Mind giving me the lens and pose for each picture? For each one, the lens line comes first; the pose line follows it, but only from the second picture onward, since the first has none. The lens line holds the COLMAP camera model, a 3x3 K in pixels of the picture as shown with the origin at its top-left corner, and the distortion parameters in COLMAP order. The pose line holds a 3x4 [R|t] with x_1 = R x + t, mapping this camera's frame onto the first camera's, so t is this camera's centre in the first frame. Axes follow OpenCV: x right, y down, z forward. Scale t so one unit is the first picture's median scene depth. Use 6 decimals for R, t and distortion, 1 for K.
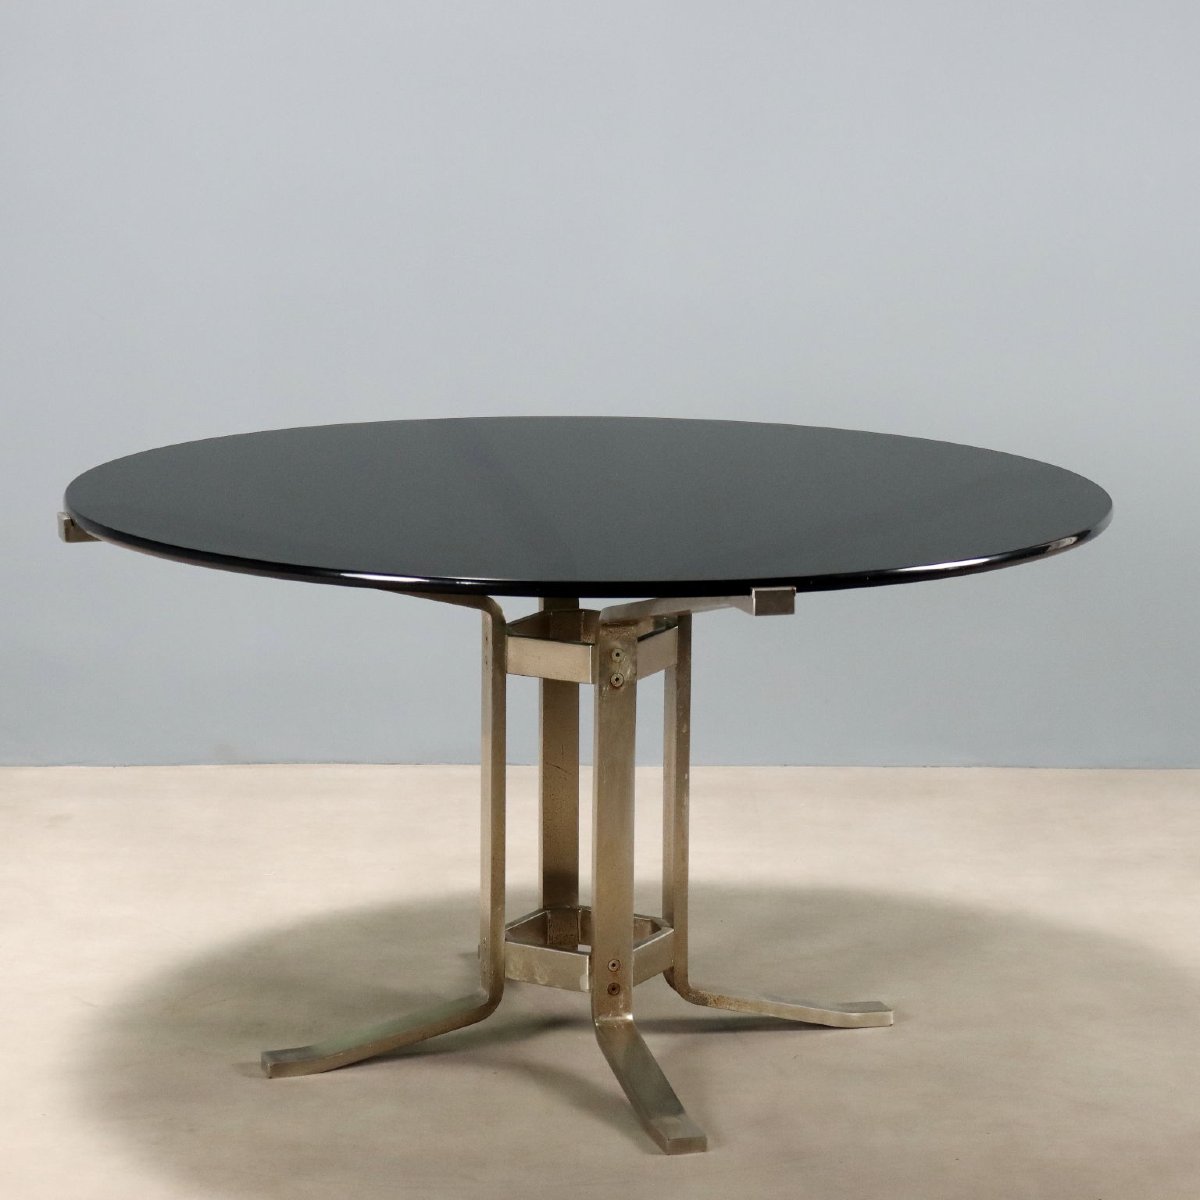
lens RADIAL K [[2929.4, 0, 602.9], [0, 2929.4, 600.9], [0, 0, 1]] dist [-0.051587, 0.000000]
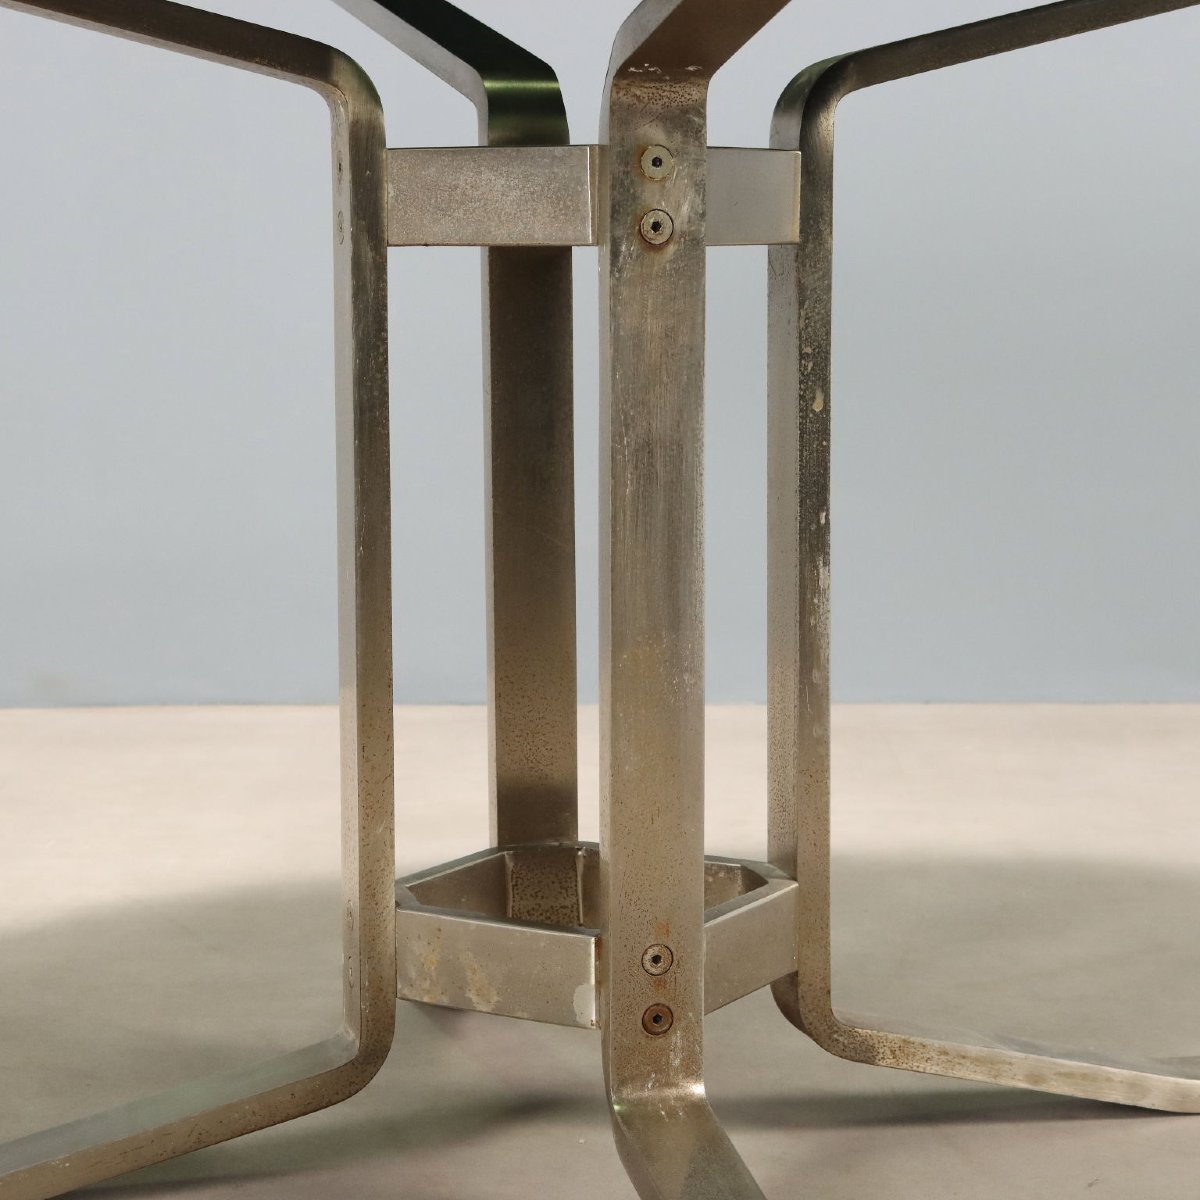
lens RADIAL K [[2653.2, 0, 594.9], [0, 2653.2, 598.6], [0, 0, 1]] dist [-0.004130, 0.000000]
pose [[0.999712, -0.011295, -0.021191, 0.003425], [0.010228, 0.998705, -0.049827, 0.090752], [0.021726, 0.049596, 0.998533, 0.617646]]
